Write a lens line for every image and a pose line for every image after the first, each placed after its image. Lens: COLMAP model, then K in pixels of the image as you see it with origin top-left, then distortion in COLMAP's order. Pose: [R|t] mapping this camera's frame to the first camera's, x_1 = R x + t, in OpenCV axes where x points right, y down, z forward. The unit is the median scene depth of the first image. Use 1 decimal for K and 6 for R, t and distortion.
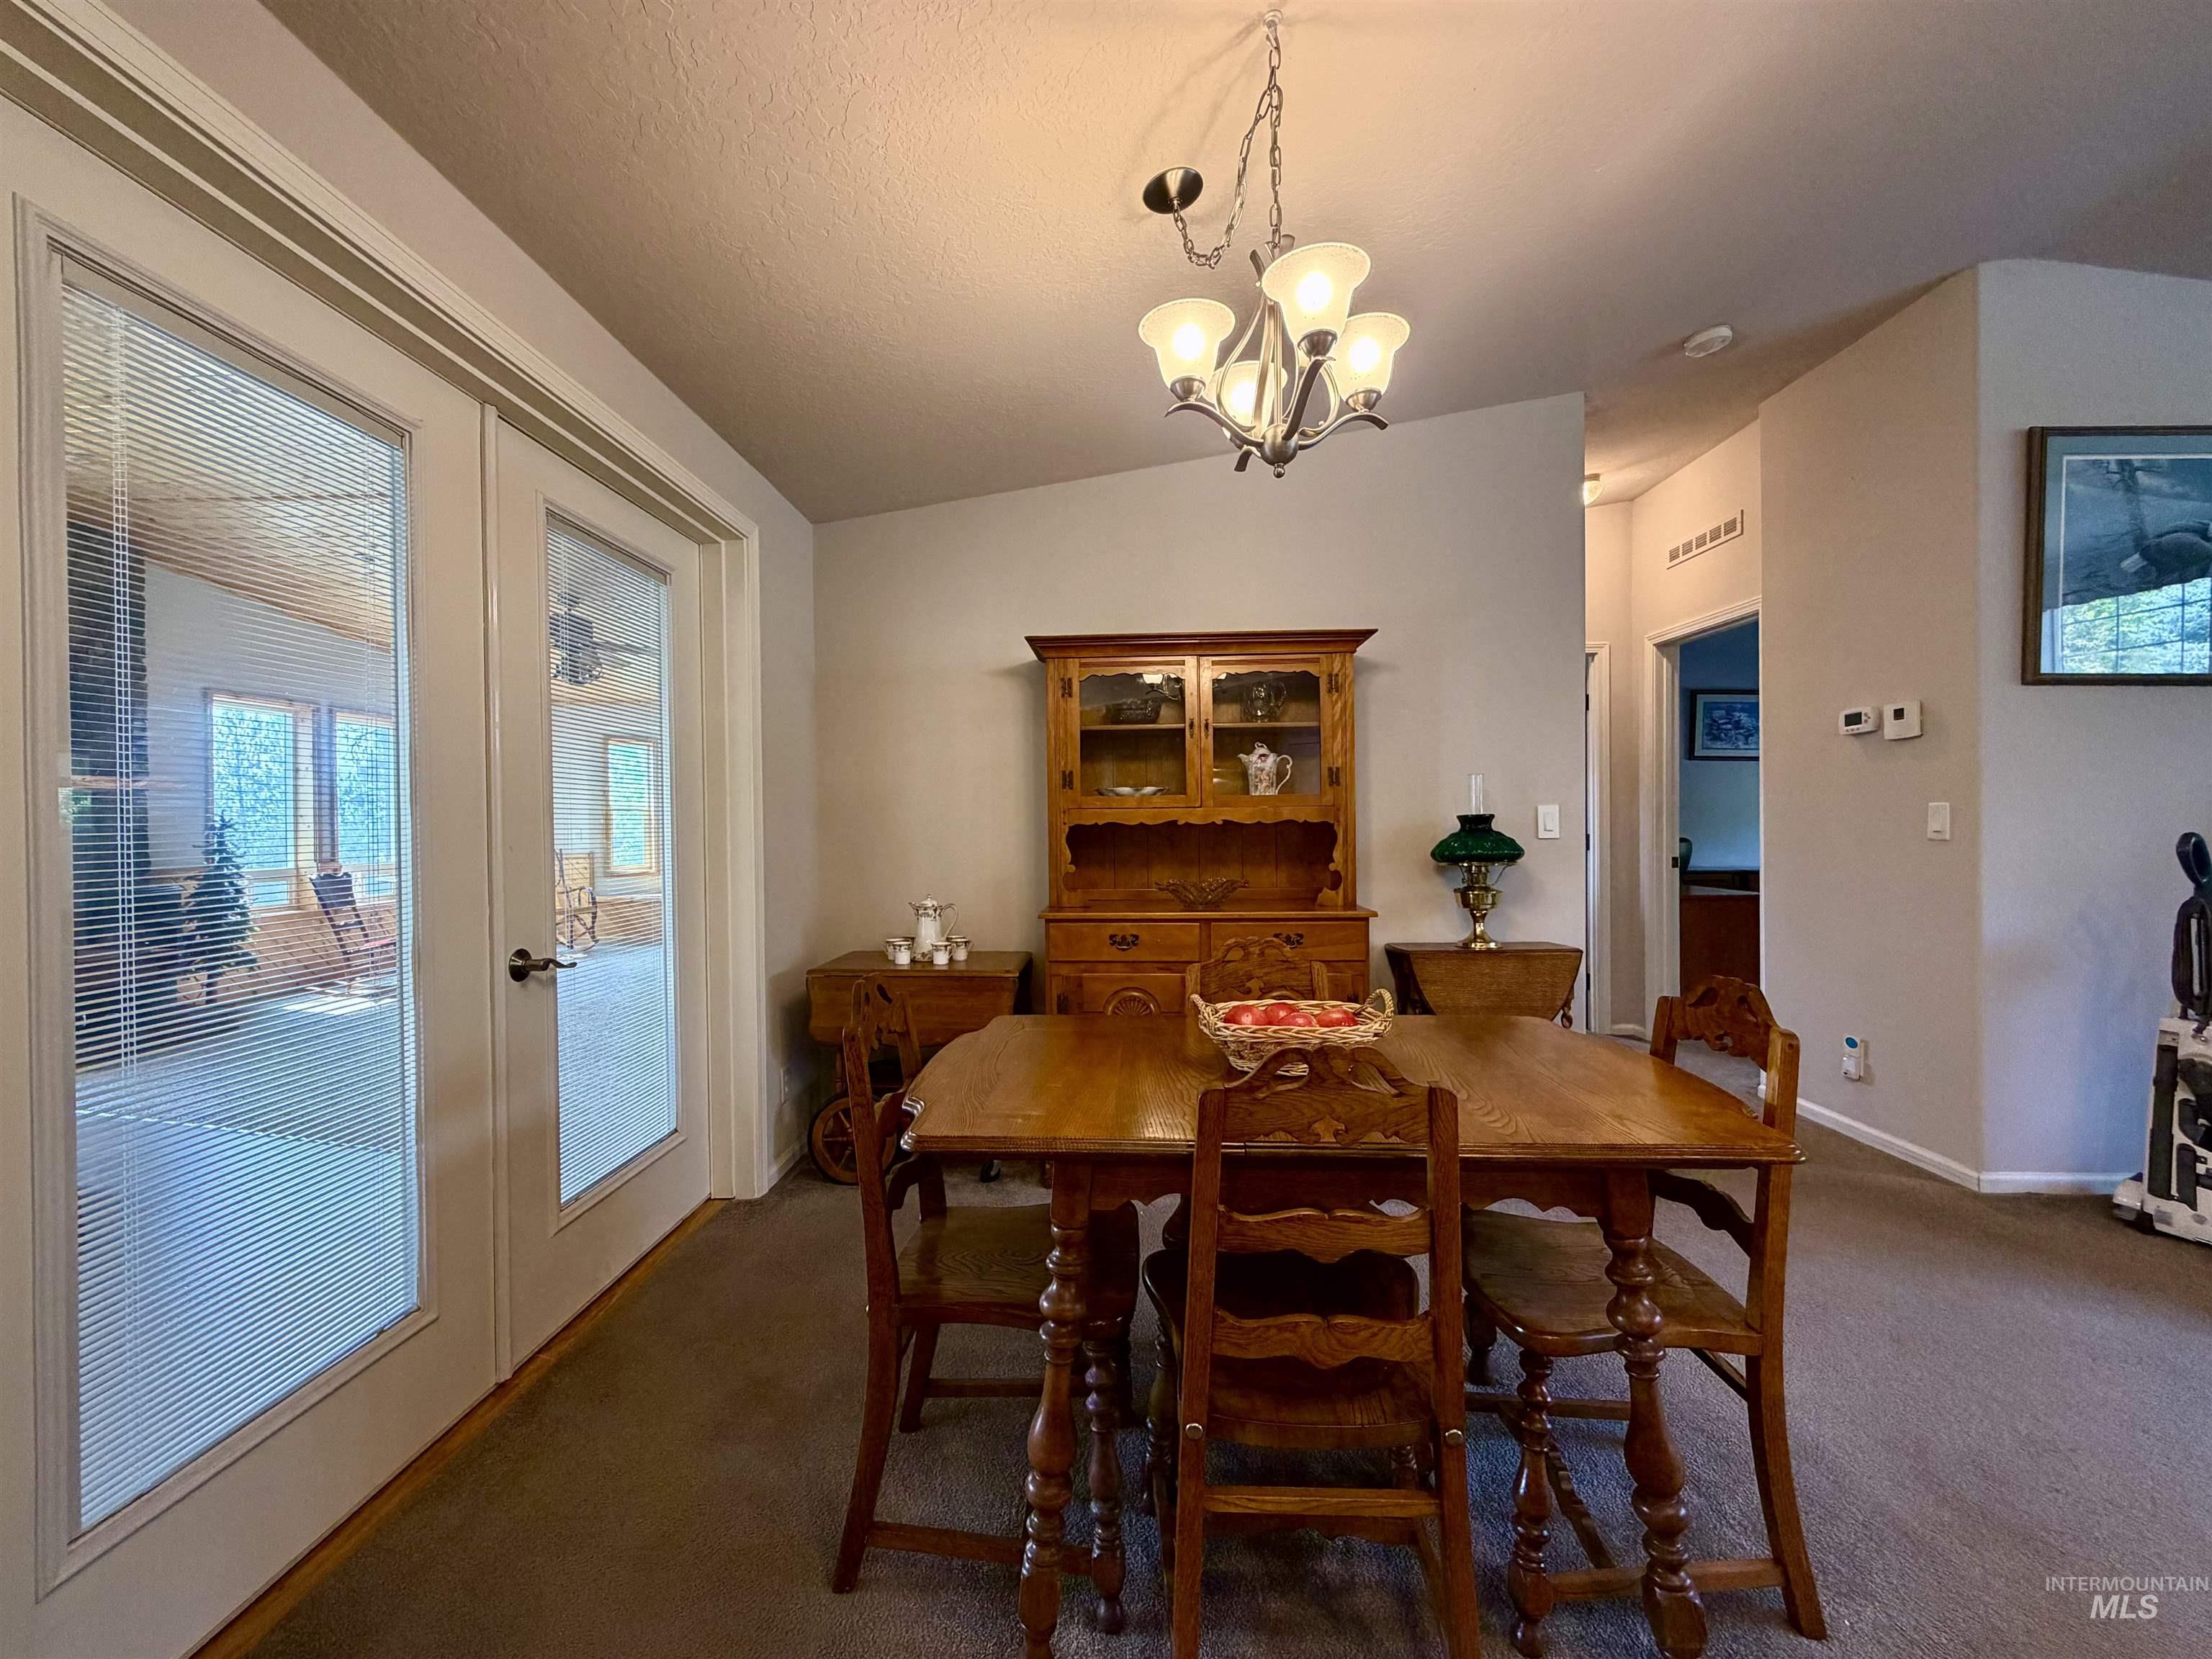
lens RADIAL K [[883.2, 0, 1096.0], [0, 883.2, 827.6], [0, 0, 1]] dist [0.000037, 0.000112]
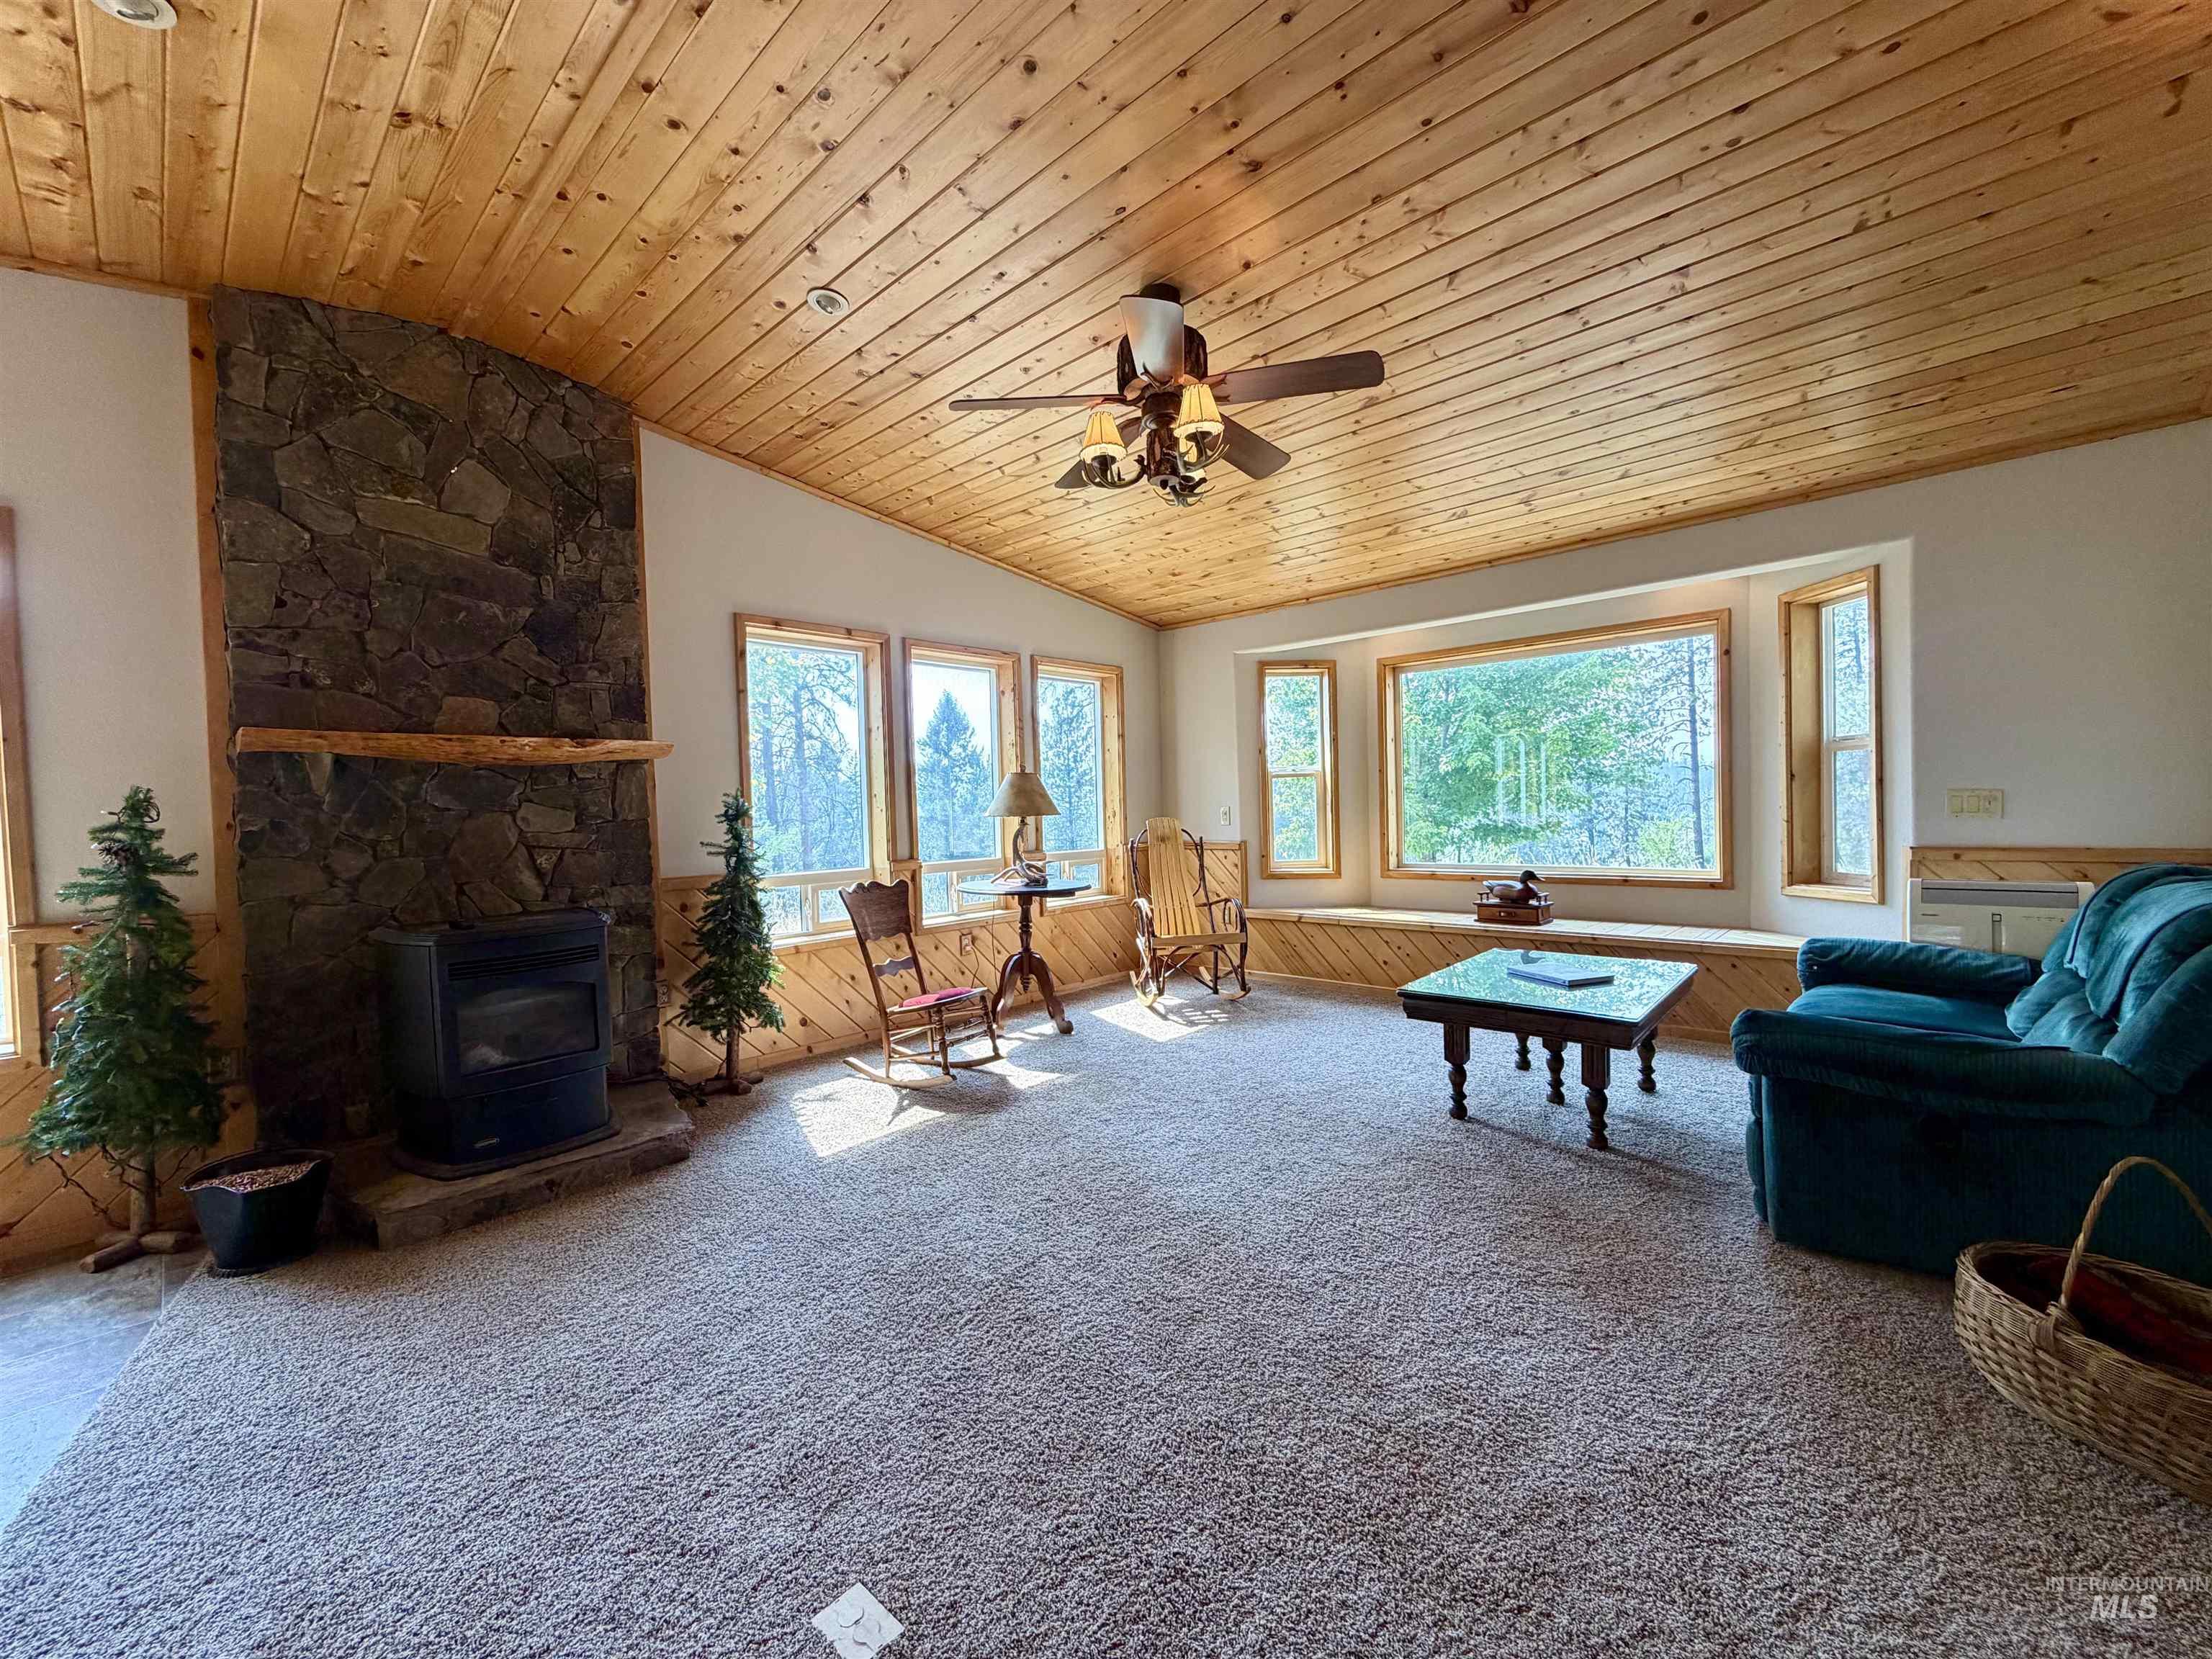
lens RADIAL K [[883.2, 0, 1096.0], [0, 883.2, 827.6], [0, 0, 1]] dist [0.000037, 0.000112]
pose [[0.756618, 0.002109, -0.653853, -0.643232], [0.018733, 0.999514, 0.024902, -0.003816], [0.653588, -0.031090, 0.756212, 1.240467]]
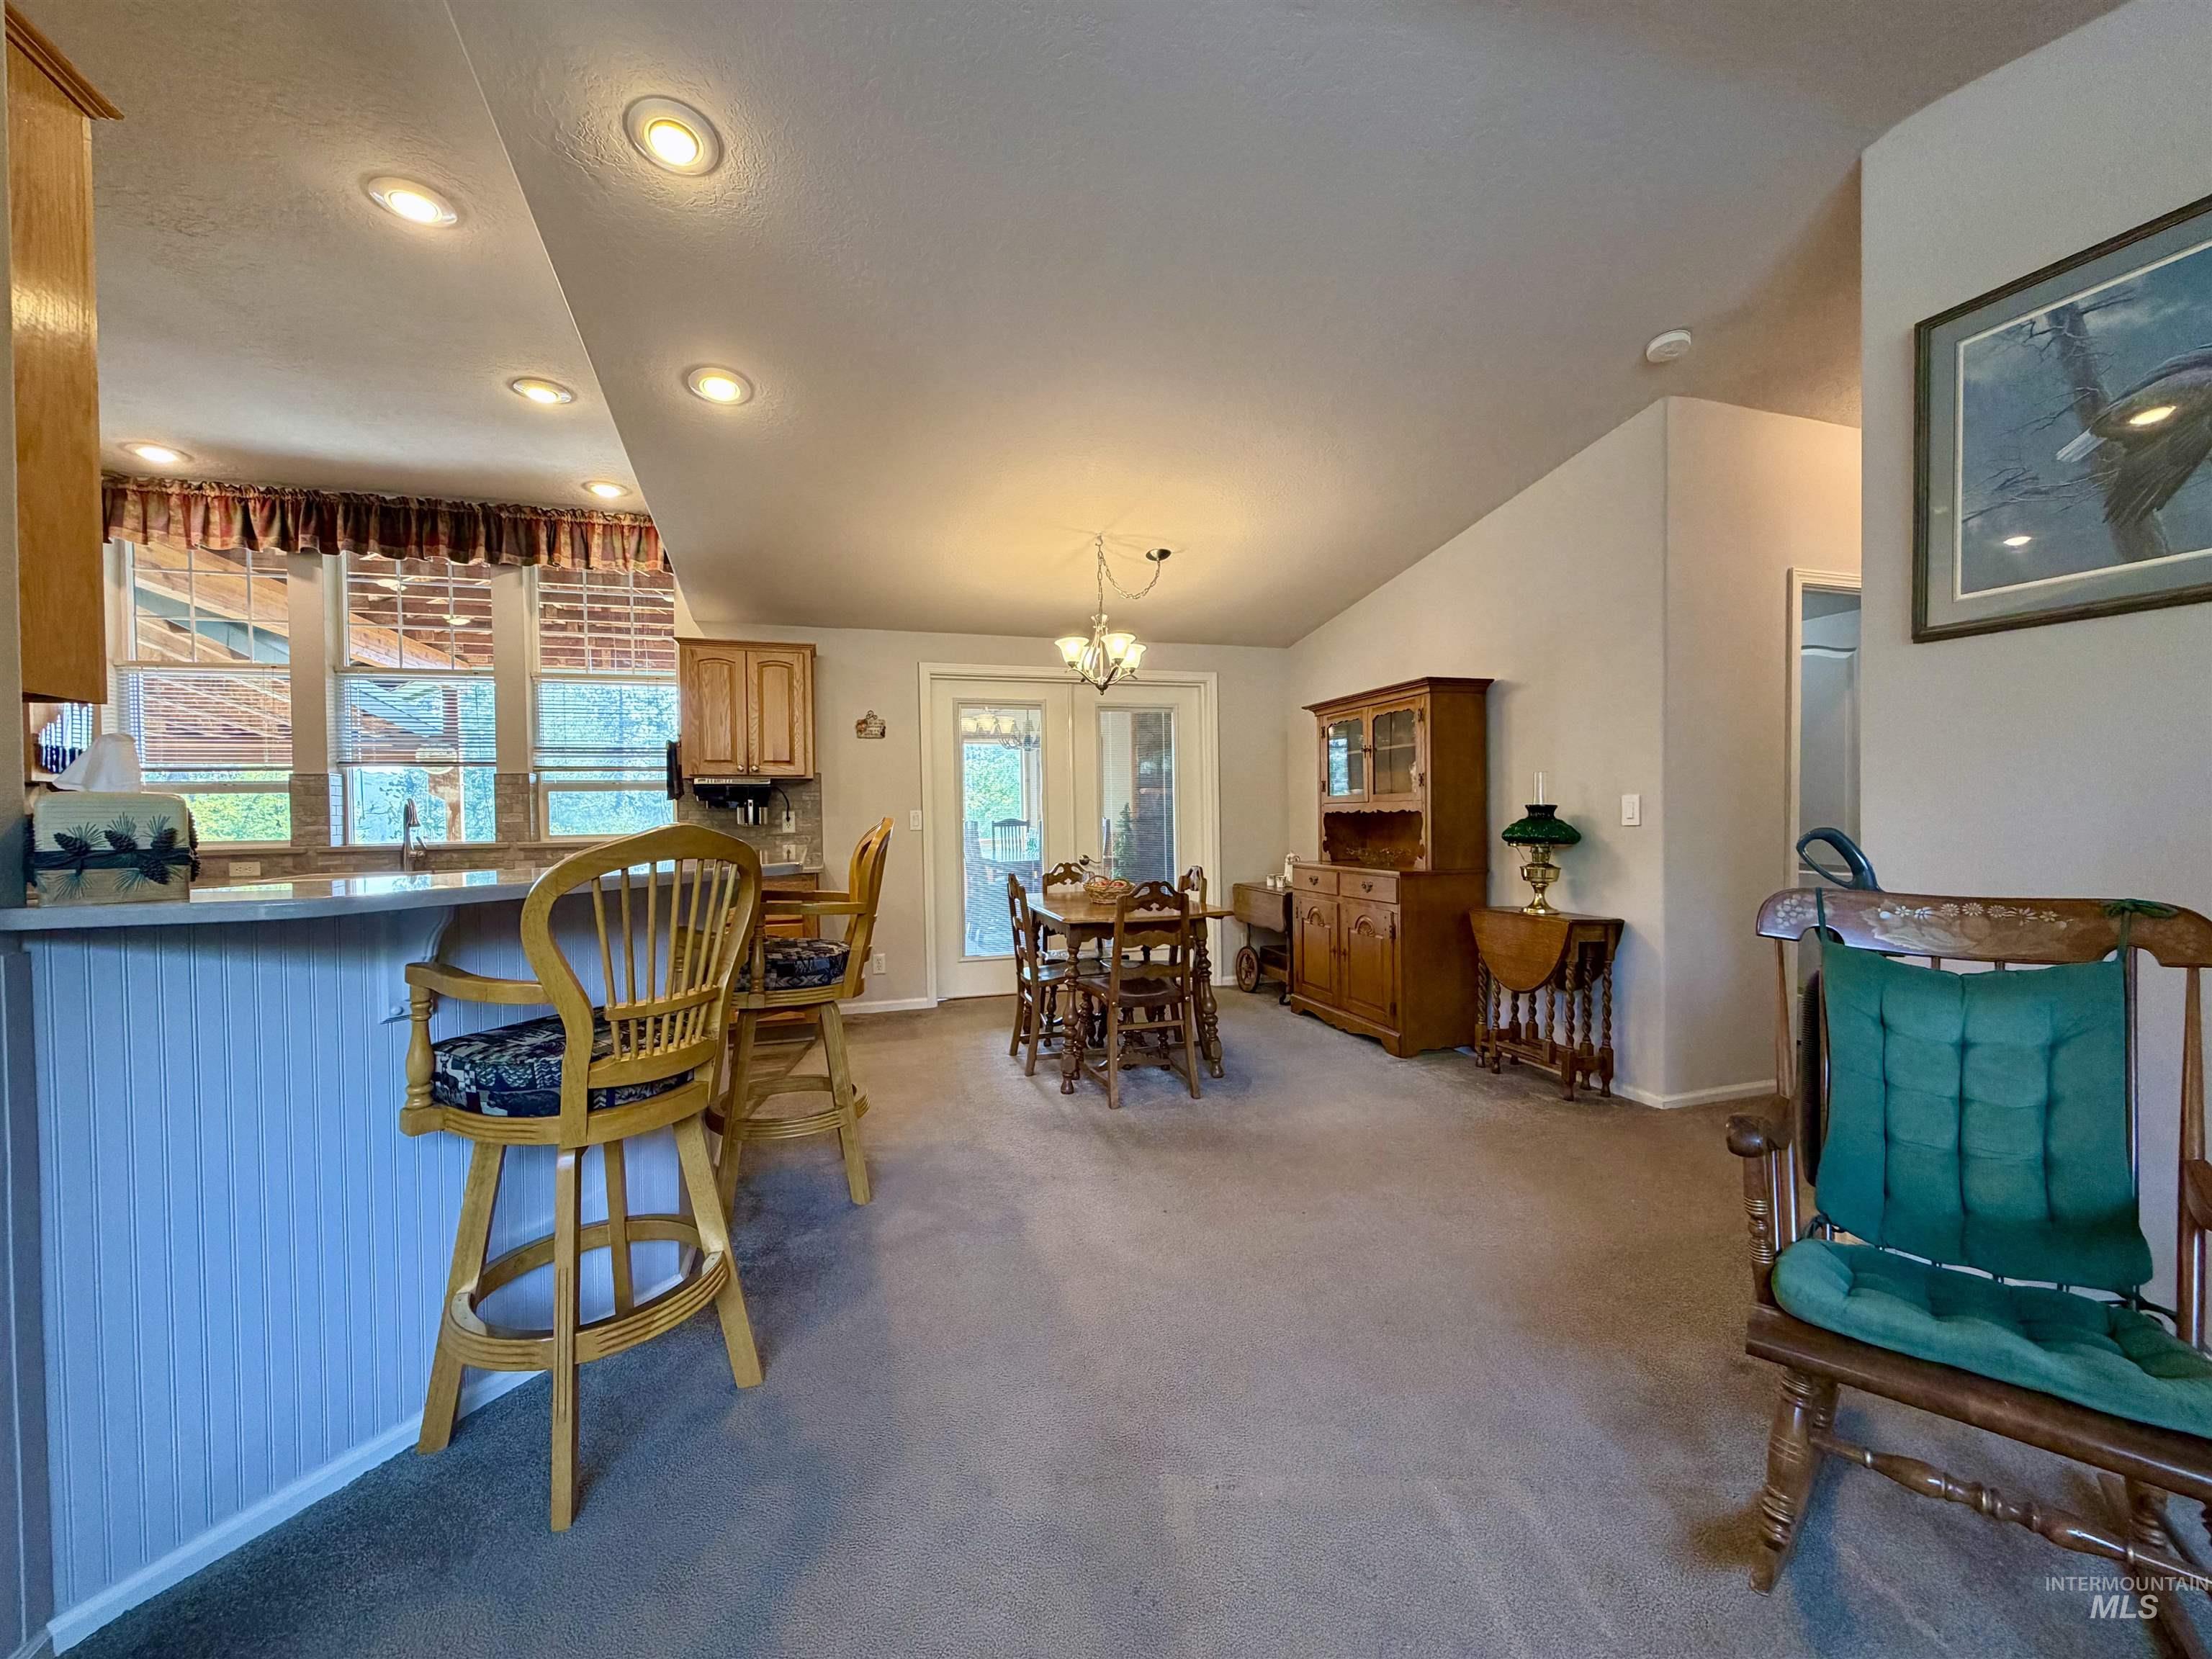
lens RADIAL K [[883.2, 0, 1096.0], [0, 883.2, 827.6], [0, 0, 1]] dist [0.000037, 0.000112]
pose [[0.330066, 0.018135, -0.943784, 1.404807], [0.007895, 0.999727, 0.021971, -0.015020], [0.943925, -0.014703, 0.329833, 0.017196]]
